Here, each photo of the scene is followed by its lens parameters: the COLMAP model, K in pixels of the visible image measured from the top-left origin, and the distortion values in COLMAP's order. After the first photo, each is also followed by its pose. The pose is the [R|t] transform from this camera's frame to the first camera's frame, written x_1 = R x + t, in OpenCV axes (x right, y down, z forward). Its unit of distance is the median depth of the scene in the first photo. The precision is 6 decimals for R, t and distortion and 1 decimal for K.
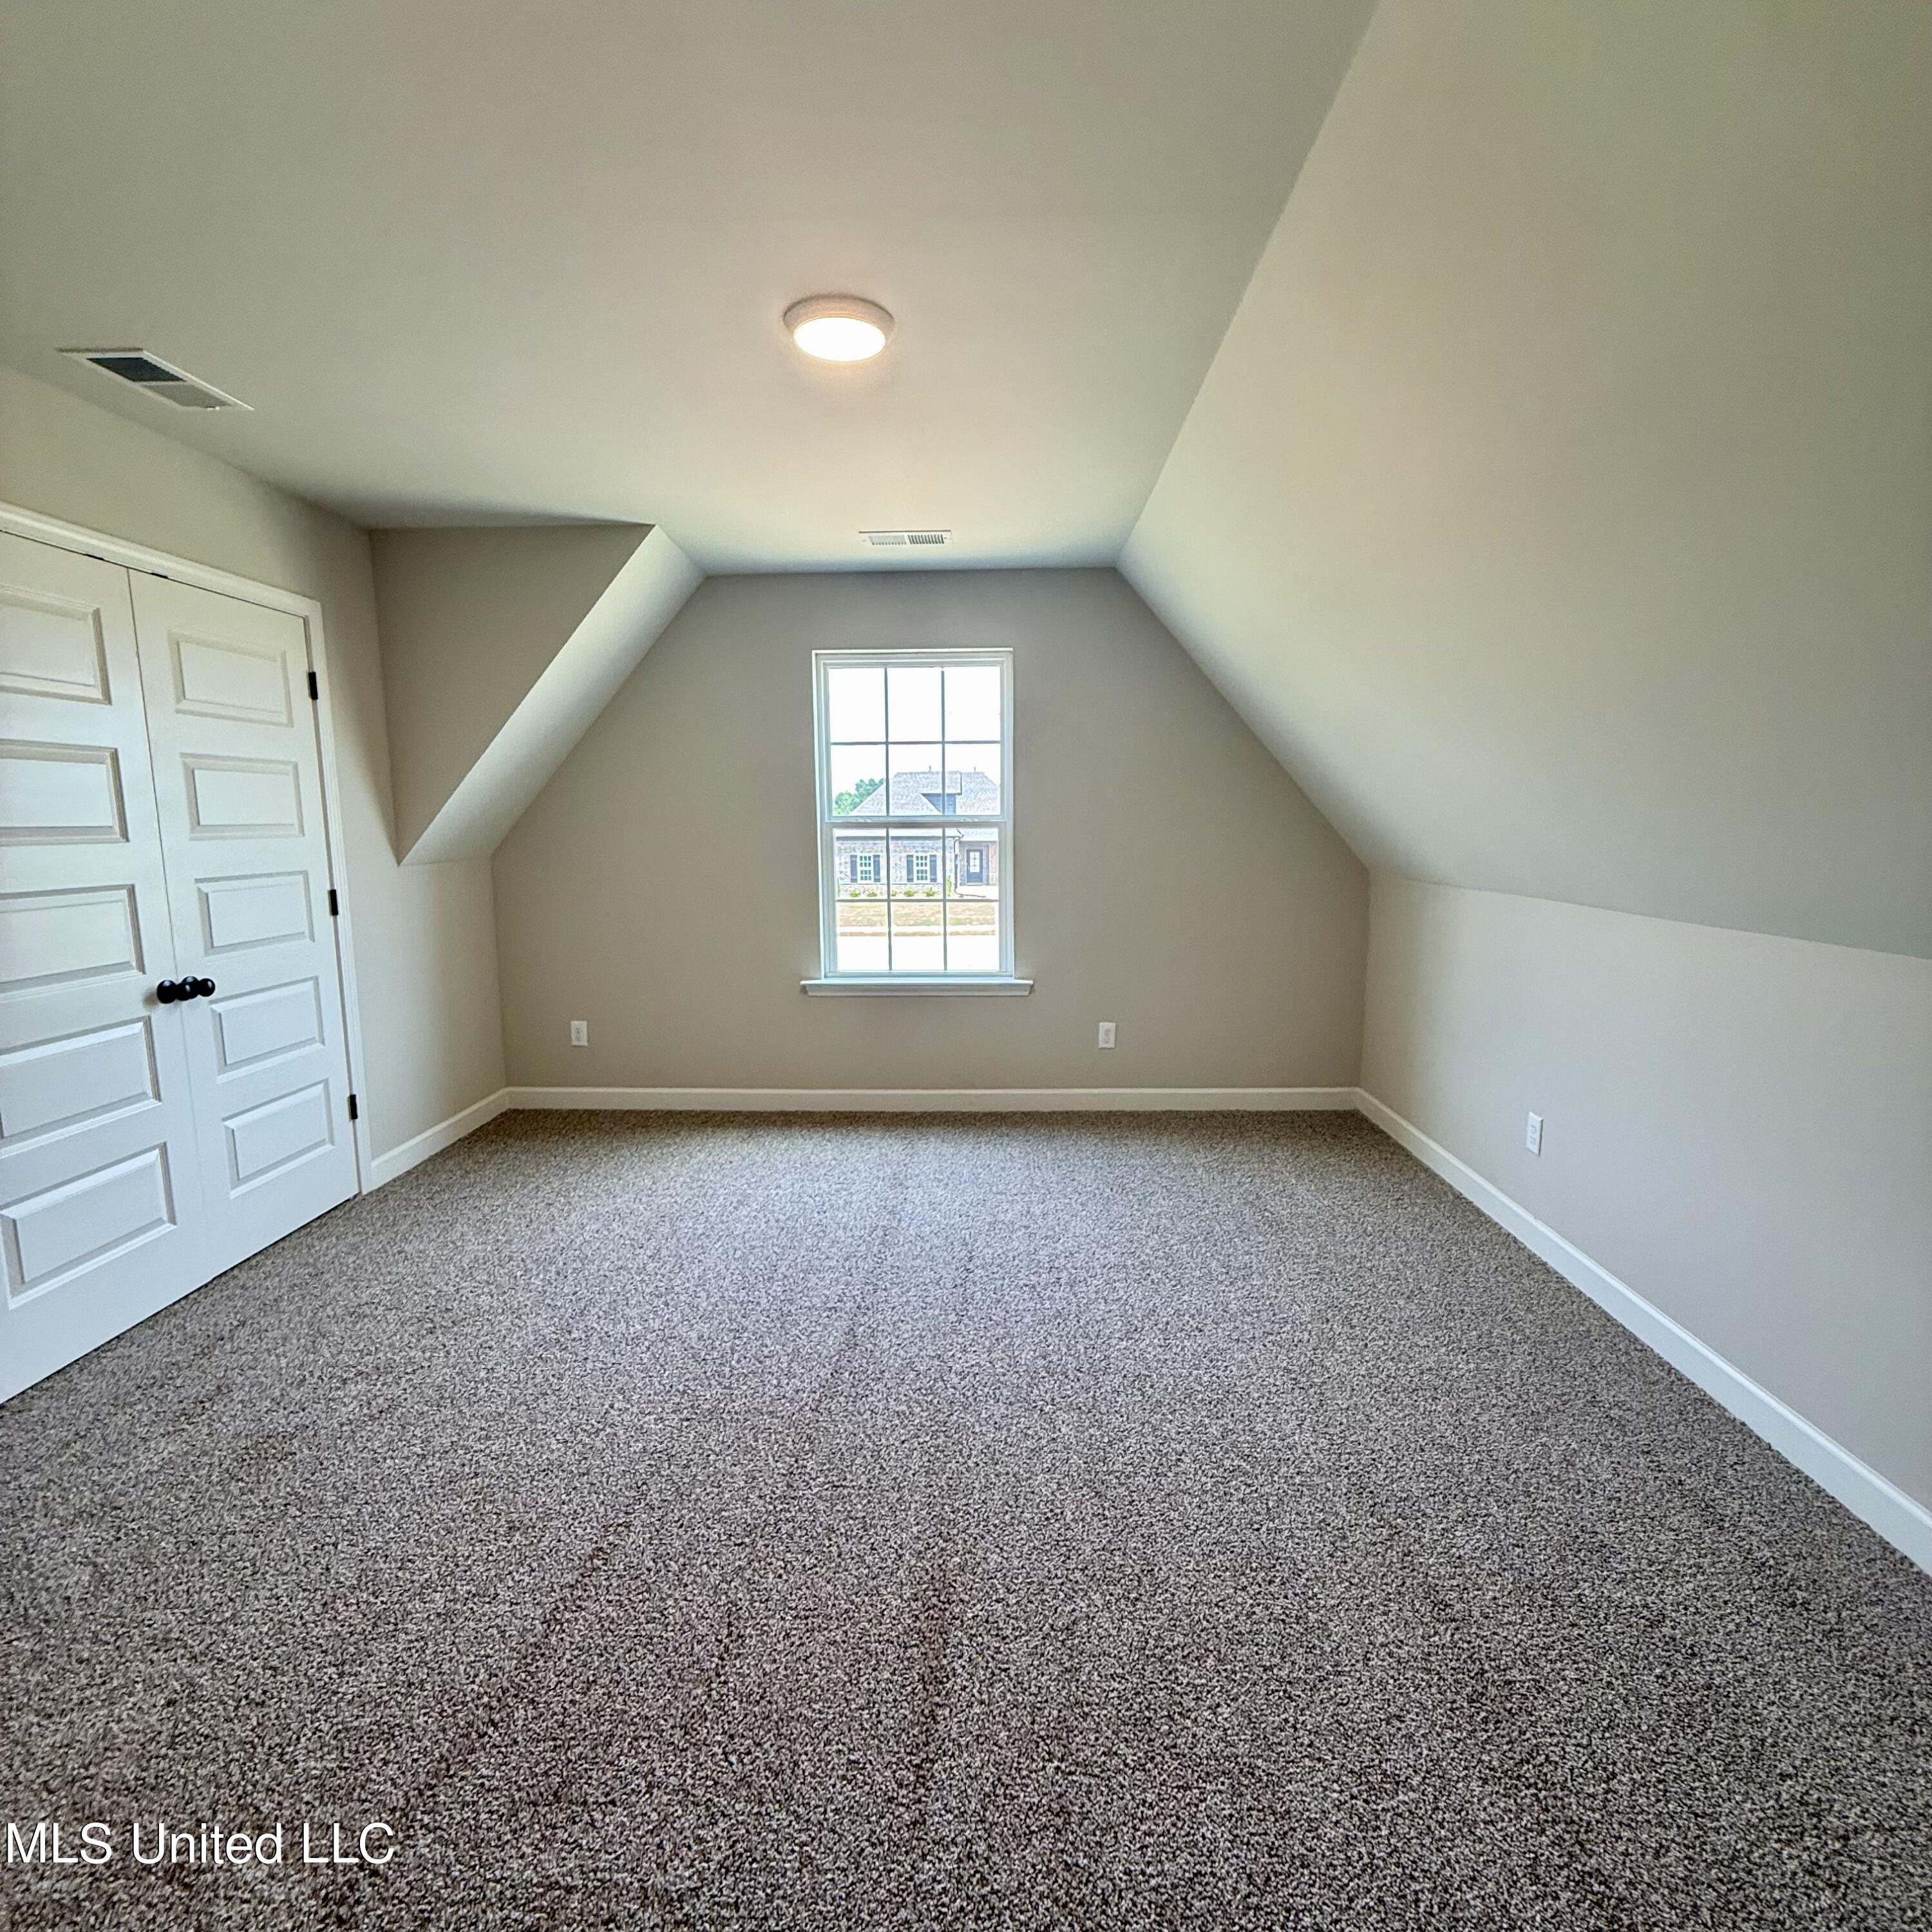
lens RADIAL K [[1020.5, 0, 977.5], [0, 1020.5, 968.7], [0, 0, 1]] dist [-0.006040, 0.003337]
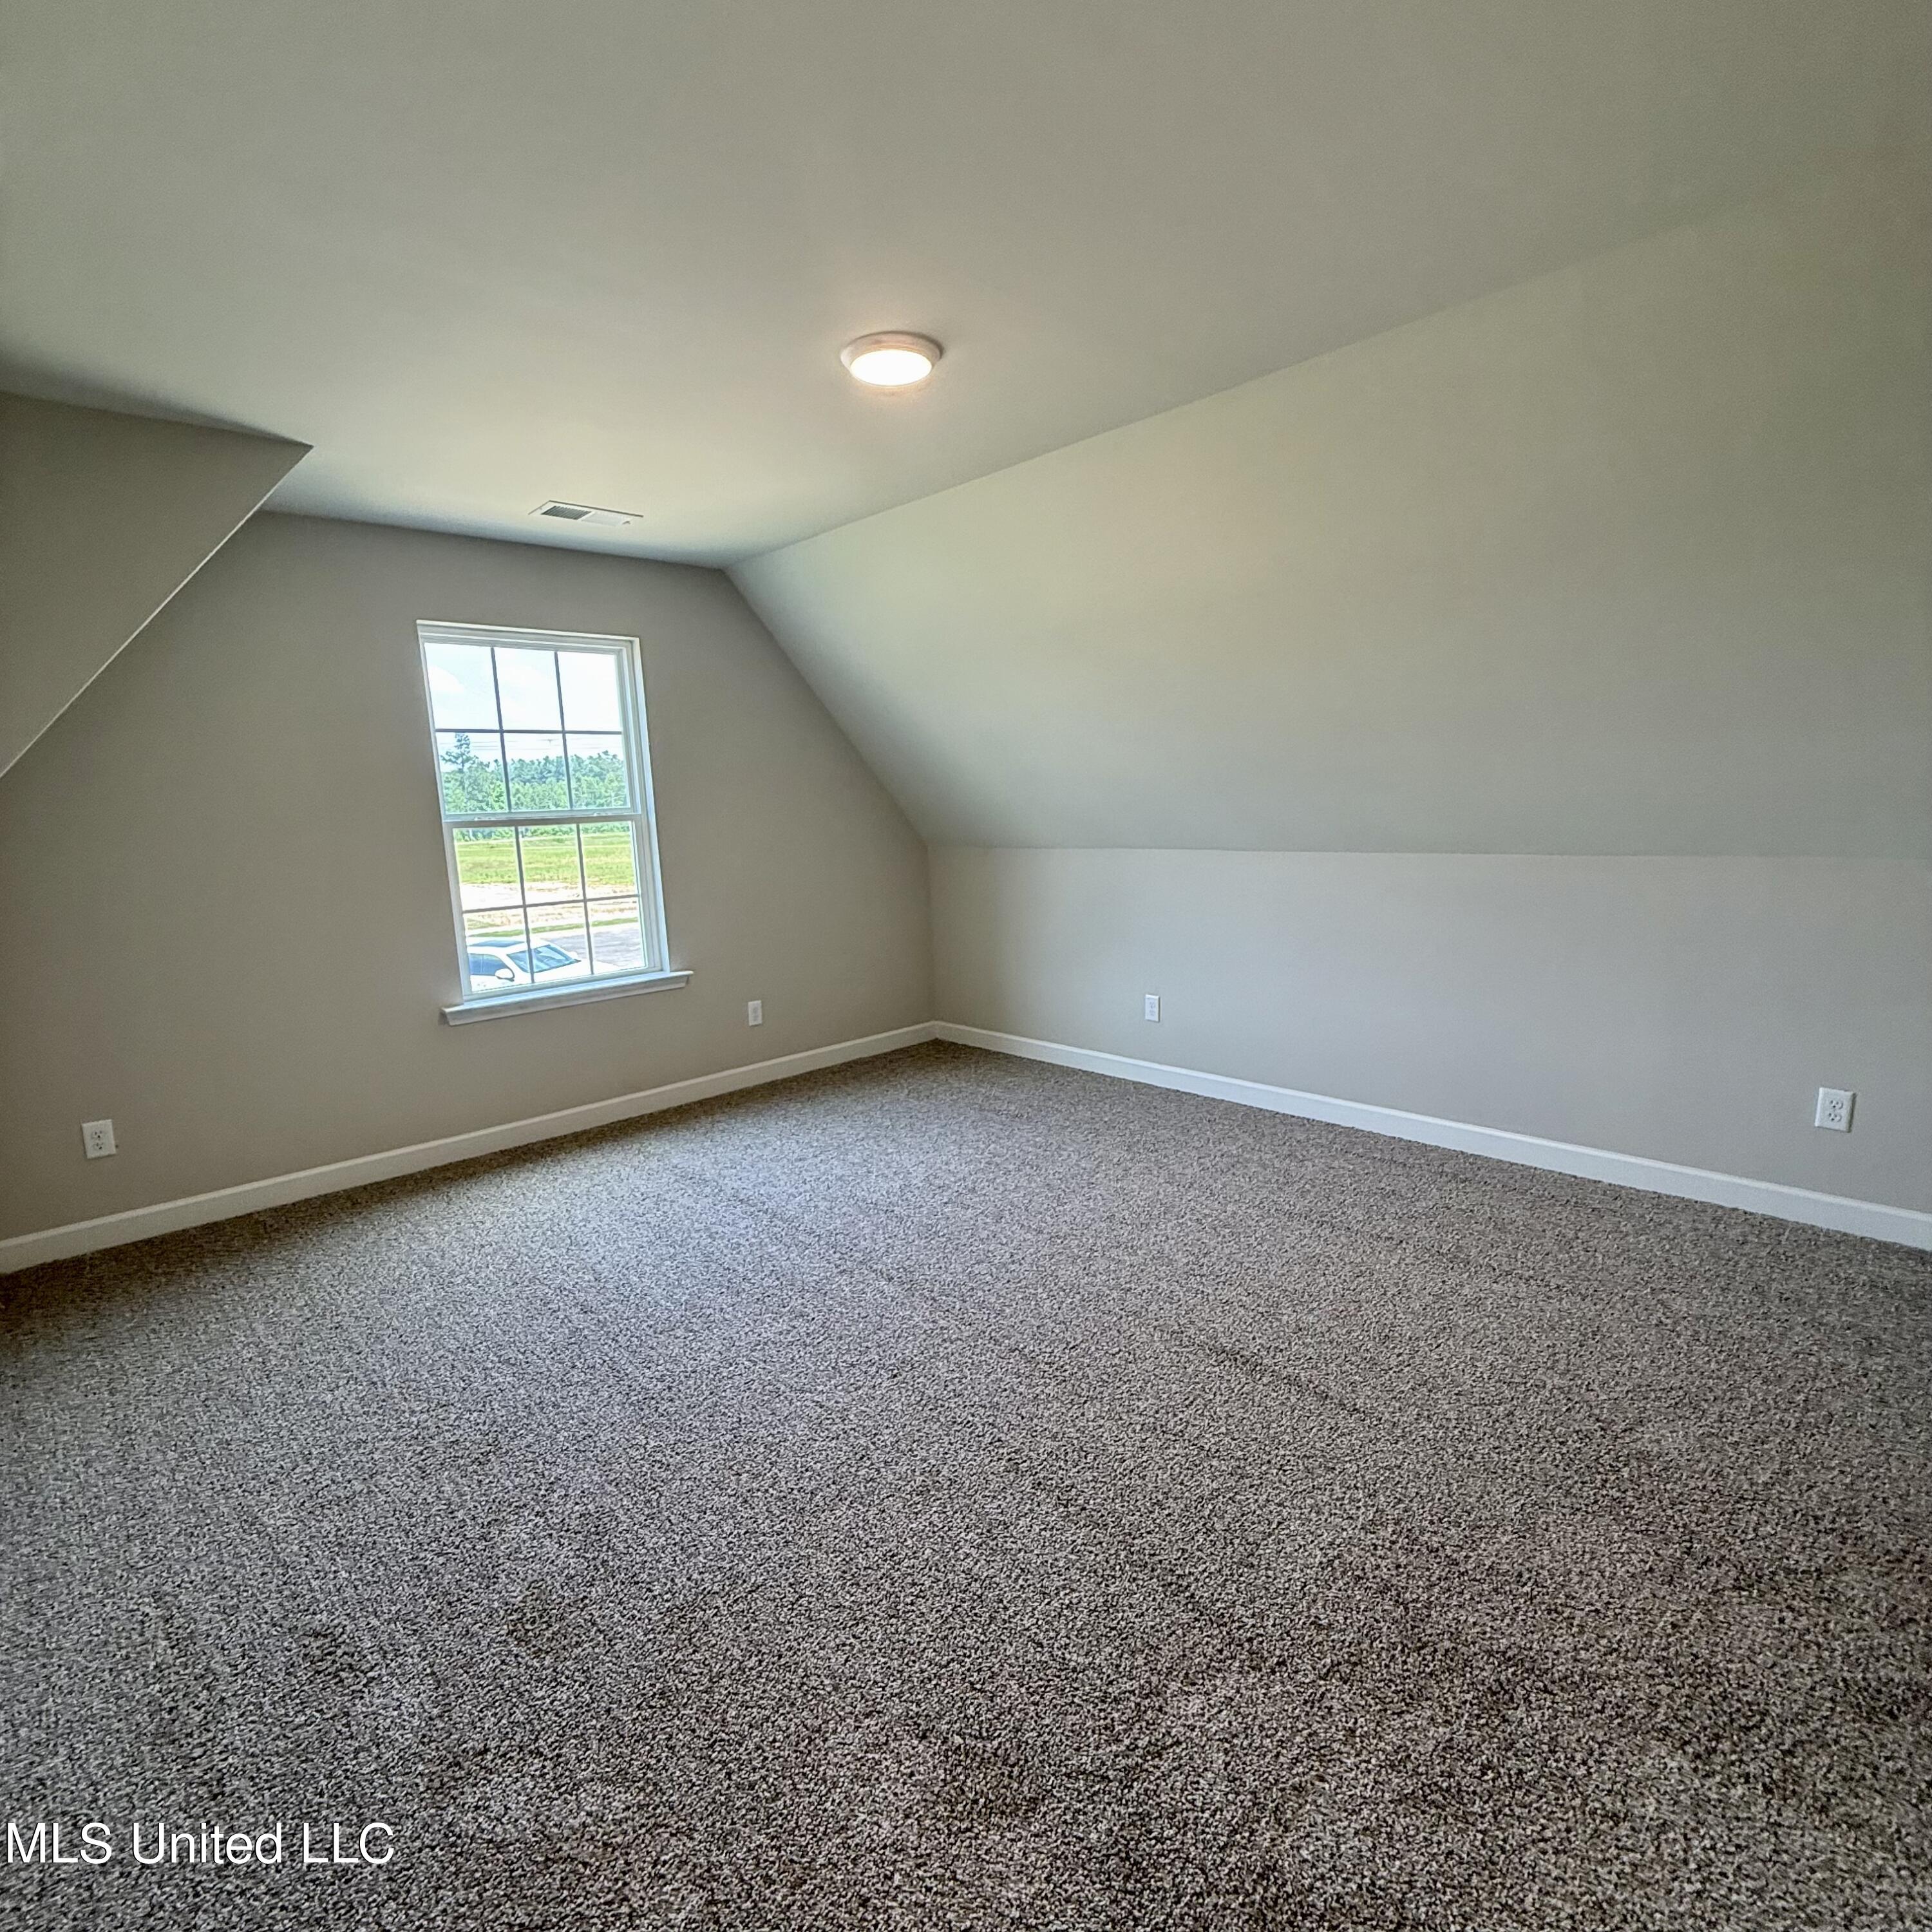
lens RADIAL K [[1020.5, 0, 964.4], [0, 1020.5, 970.3], [0, 0, 1]] dist [-0.006040, 0.003337]
pose [[0.707549, -0.138214, 0.693016, -0.457950], [0.137603, 0.988862, 0.056729, -0.008775], [-0.693138, 0.055222, 0.718686, 0.089932]]
